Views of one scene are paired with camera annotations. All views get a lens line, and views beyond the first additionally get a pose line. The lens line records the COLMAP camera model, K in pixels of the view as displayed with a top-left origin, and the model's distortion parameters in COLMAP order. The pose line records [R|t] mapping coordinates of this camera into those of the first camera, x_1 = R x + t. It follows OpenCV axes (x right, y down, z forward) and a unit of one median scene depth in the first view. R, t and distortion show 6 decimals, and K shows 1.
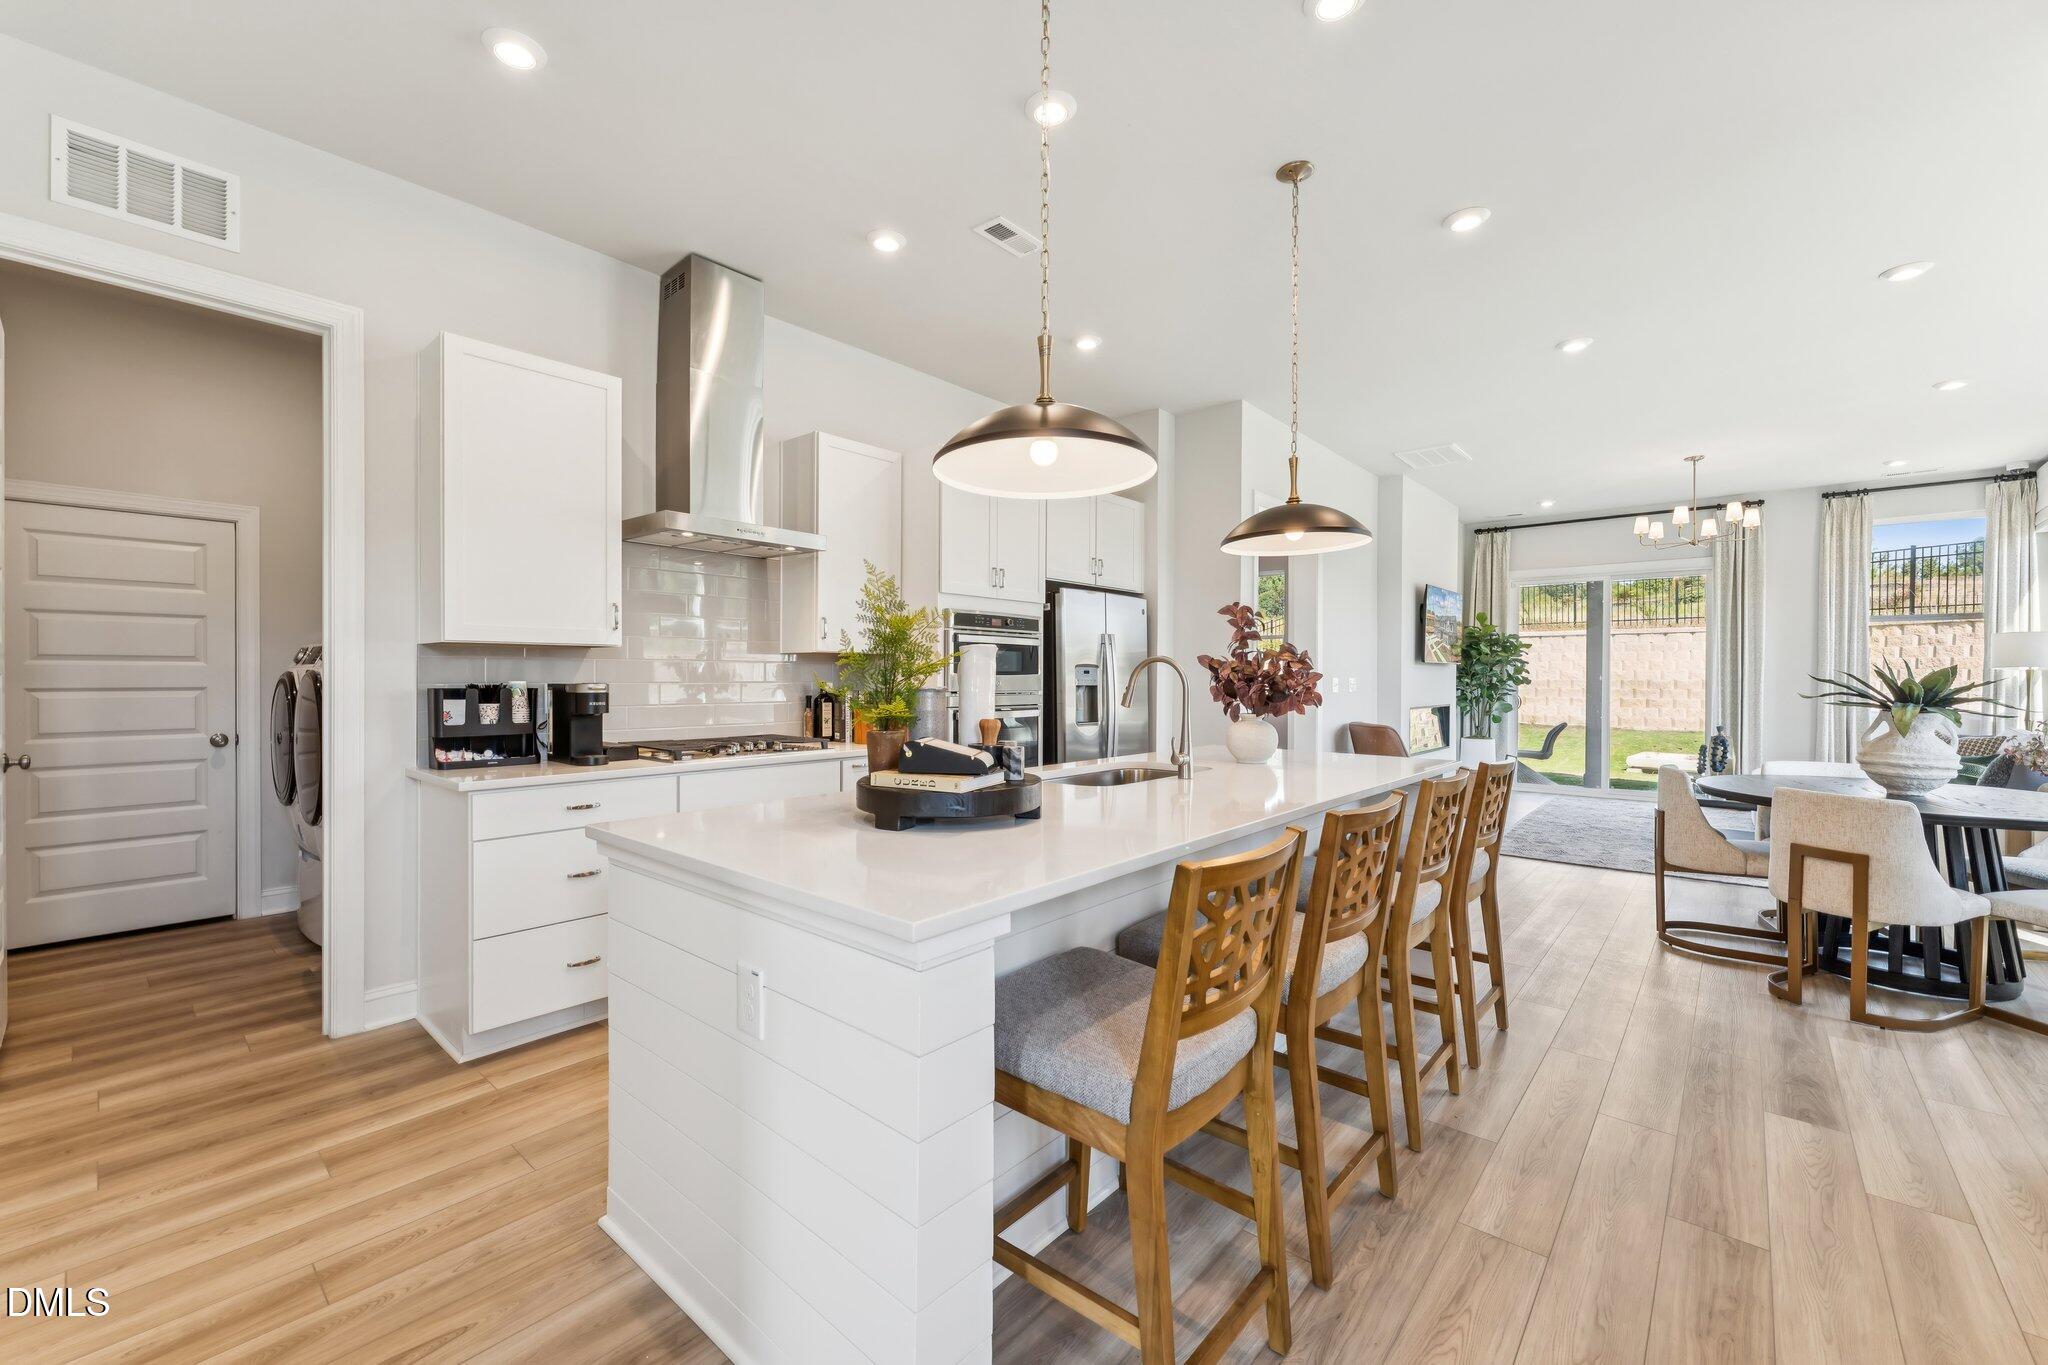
lens RADIAL K [[835.0, 0, 1025.2], [0, 835.0, 673.8], [0, 0, 1]] dist [0.001833, 0.000030]
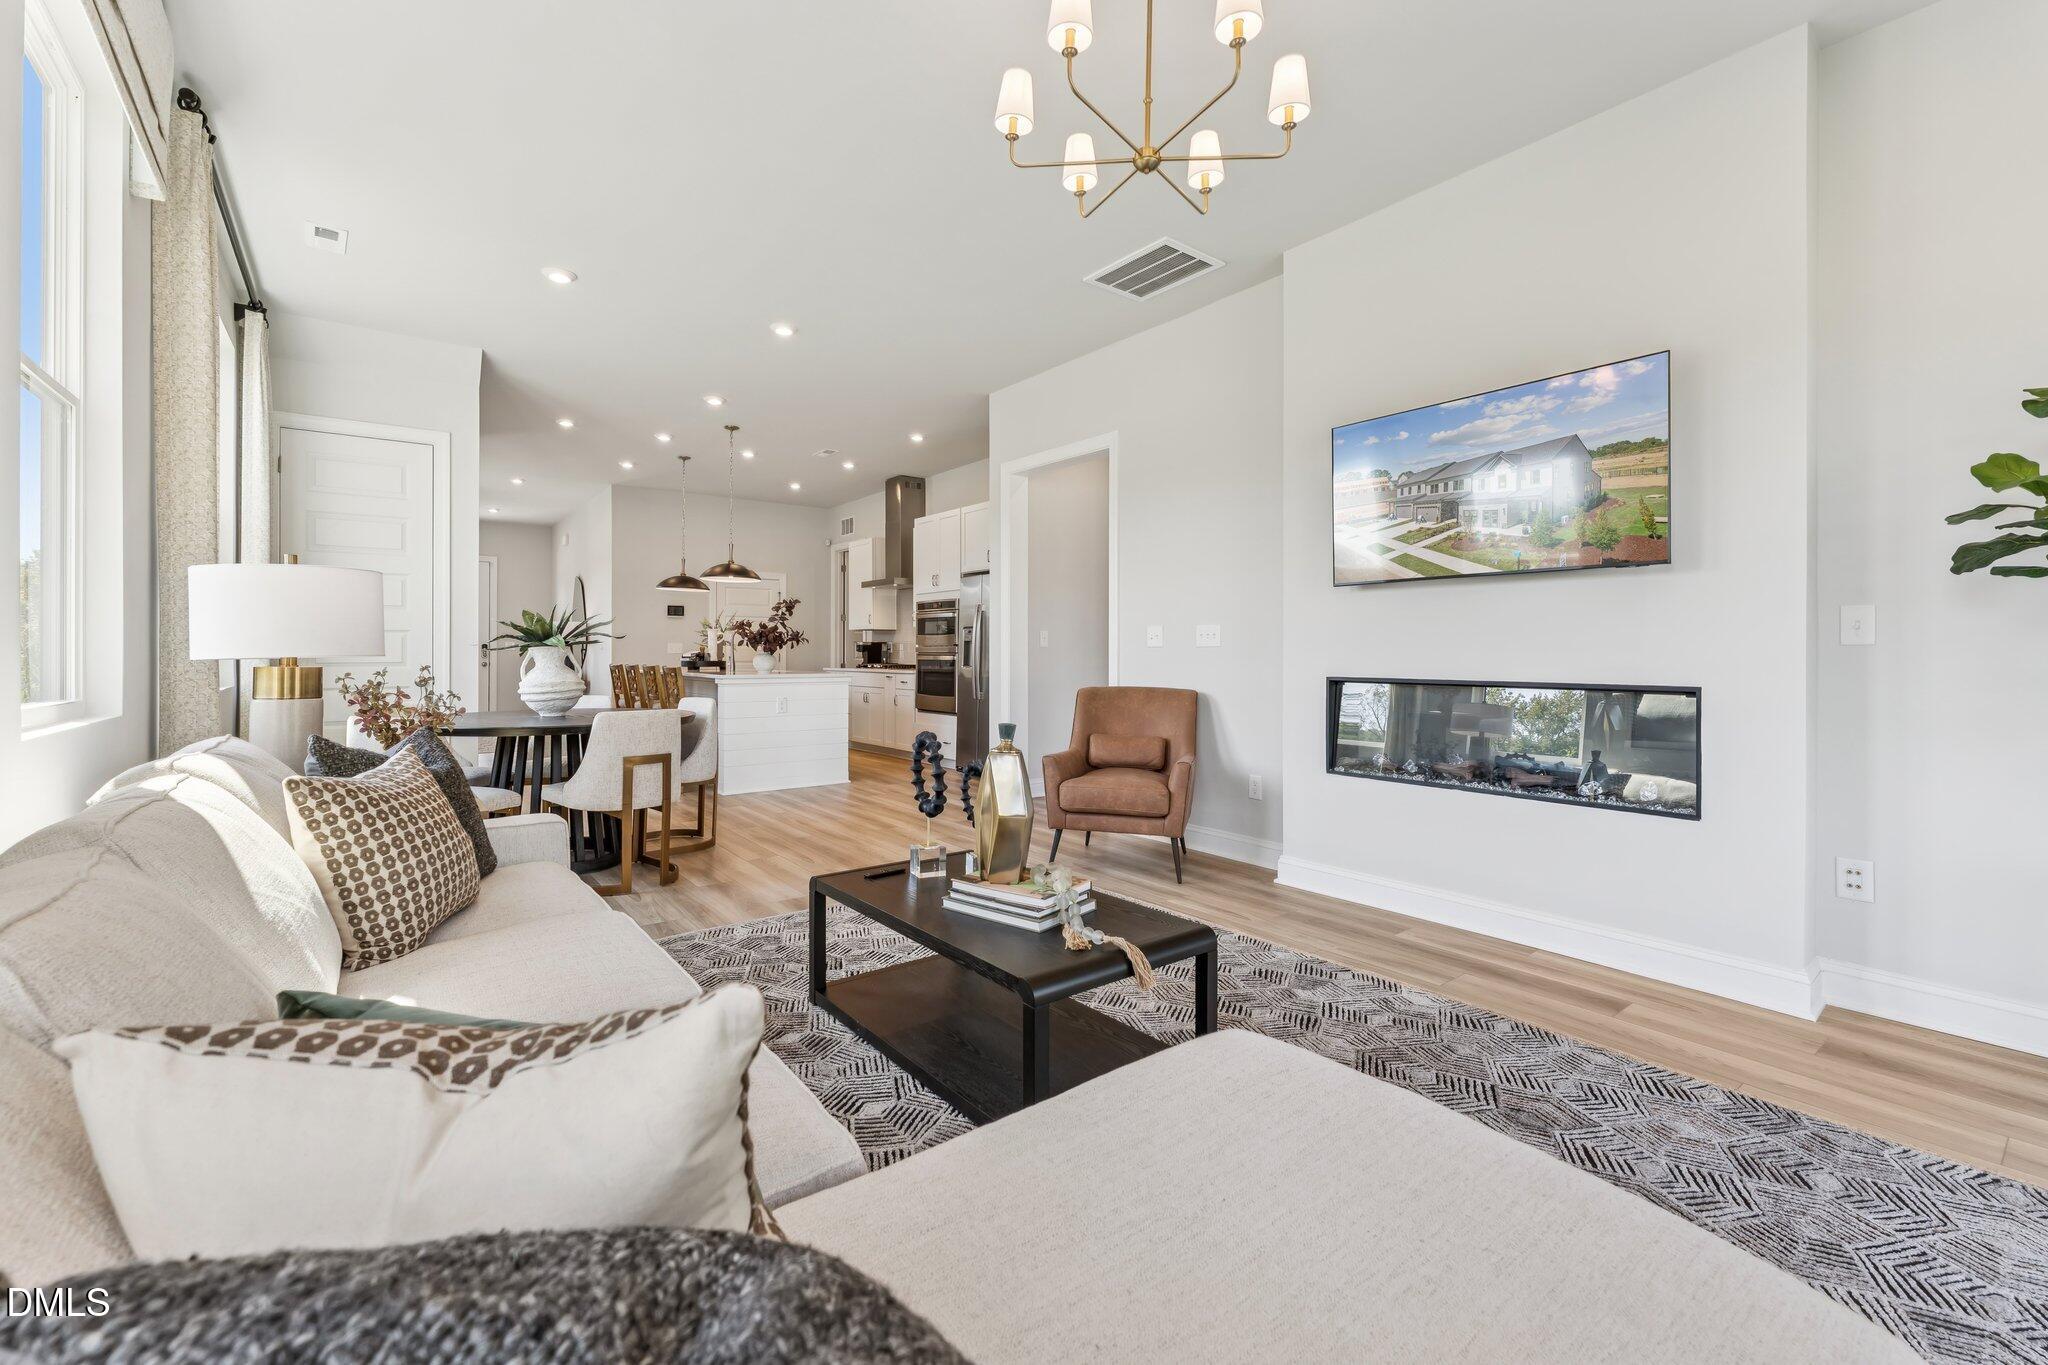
lens RADIAL K [[835.6, 0, 1024.0], [0, 835.6, 682.5], [0, 0, 1]] dist [-0.001844, -0.000112]
pose [[-0.193869, 0.023566, -0.980744, 1.690858], [-0.008586, 0.999632, 0.025717, 0.053158], [0.980990, 0.013406, -0.193595, 1.551141]]
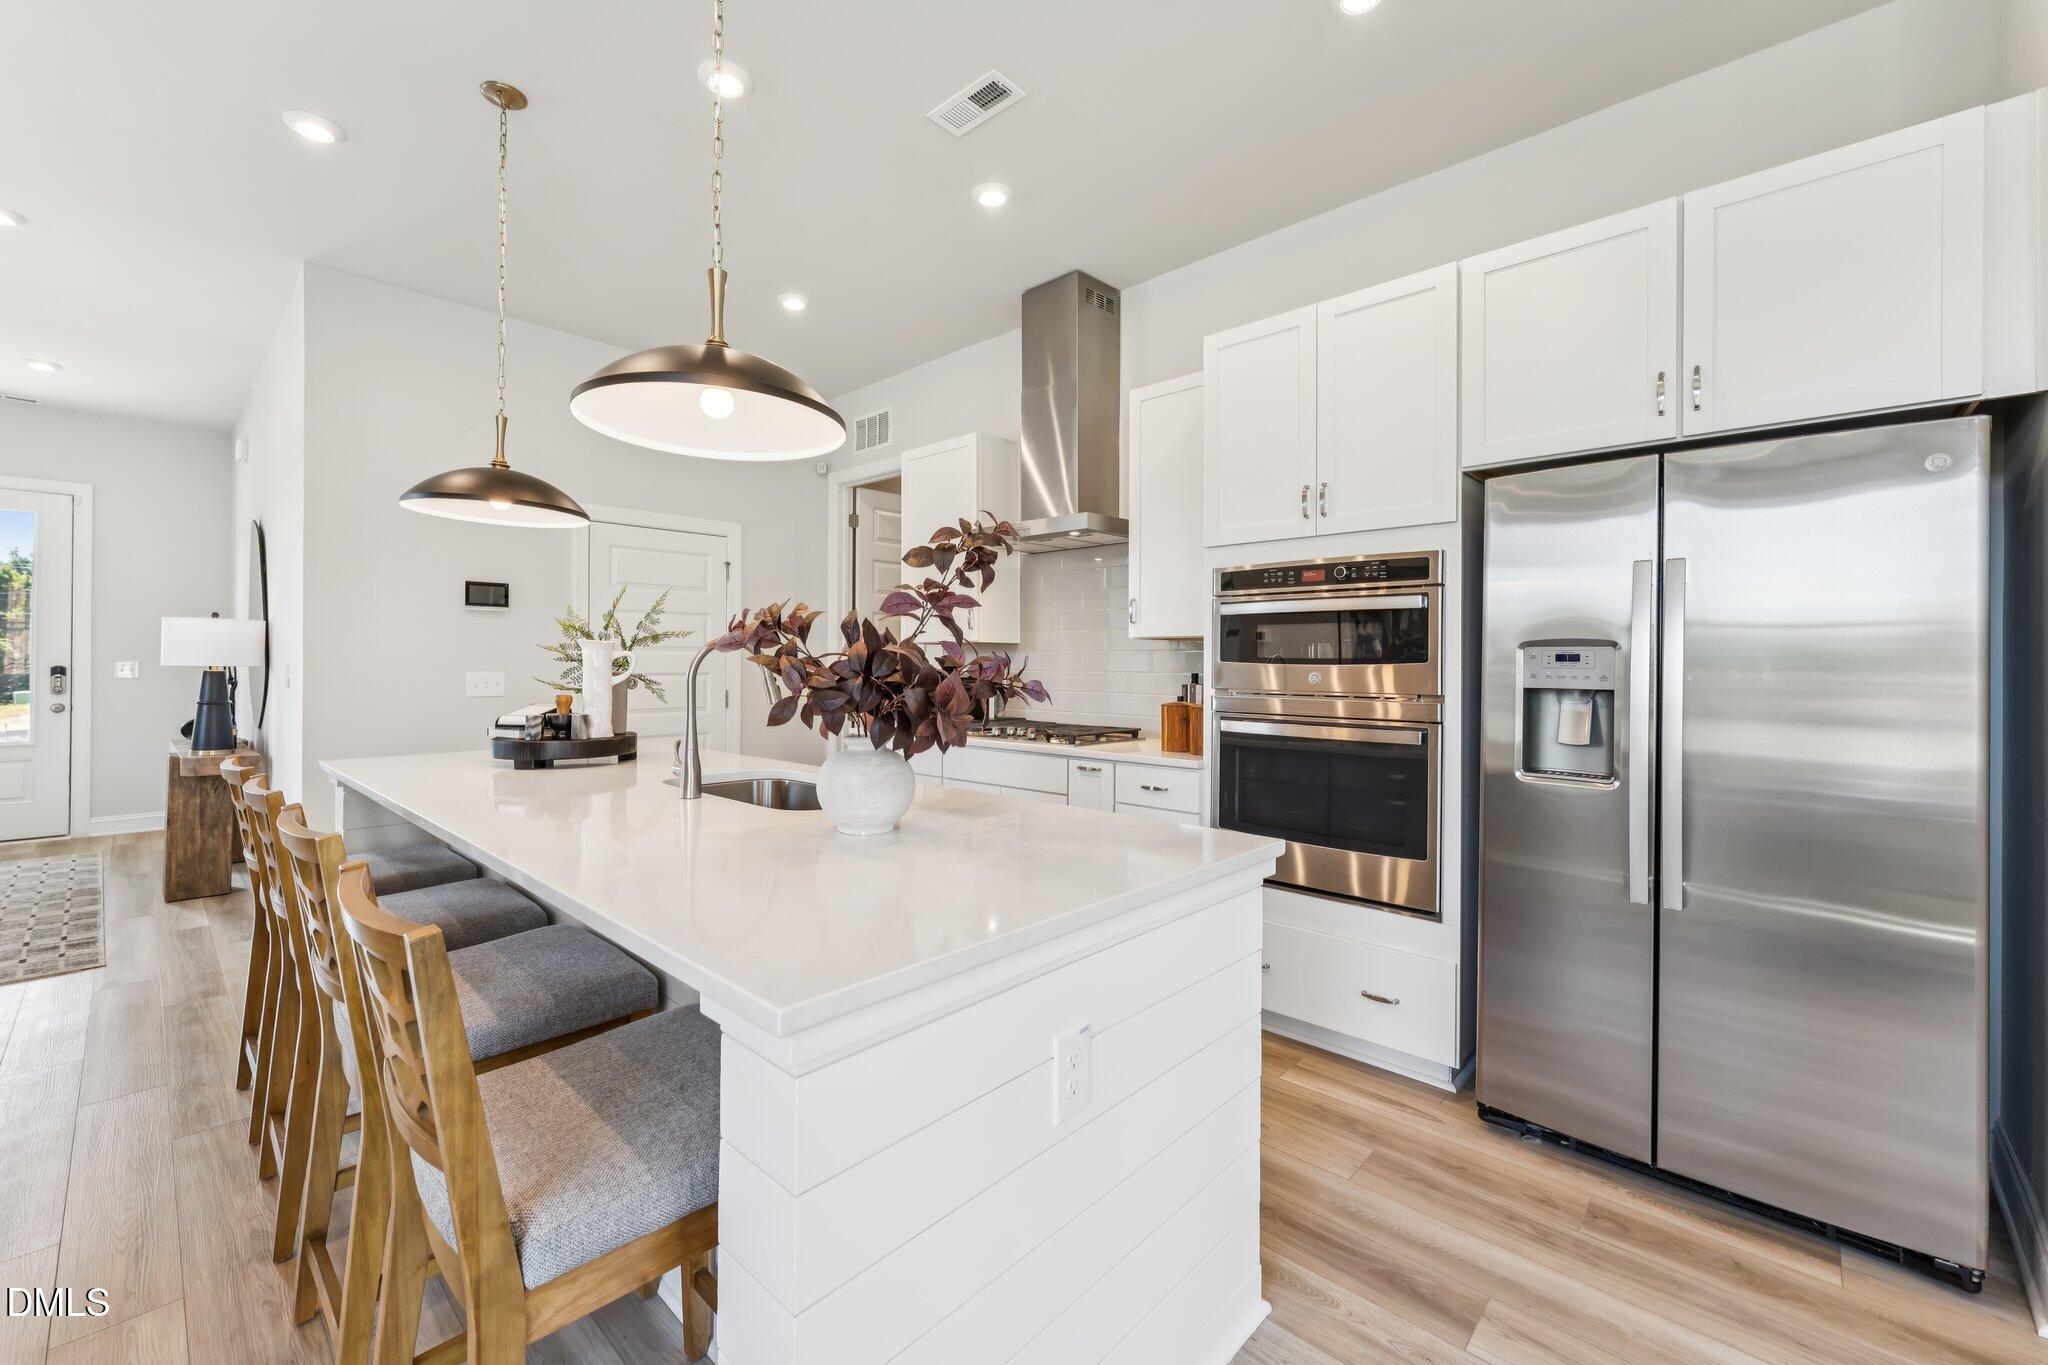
lens RADIAL K [[835.0, 0, 1025.2], [0, 835.0, 673.8], [0, 0, 1]] dist [0.001833, 0.000030]
pose [[-0.038032, 0.003399, -0.999271, 0.576570], [-0.007295, 0.999967, 0.003679, 0.006772], [0.999250, 0.007430, -0.038005, 0.832236]]
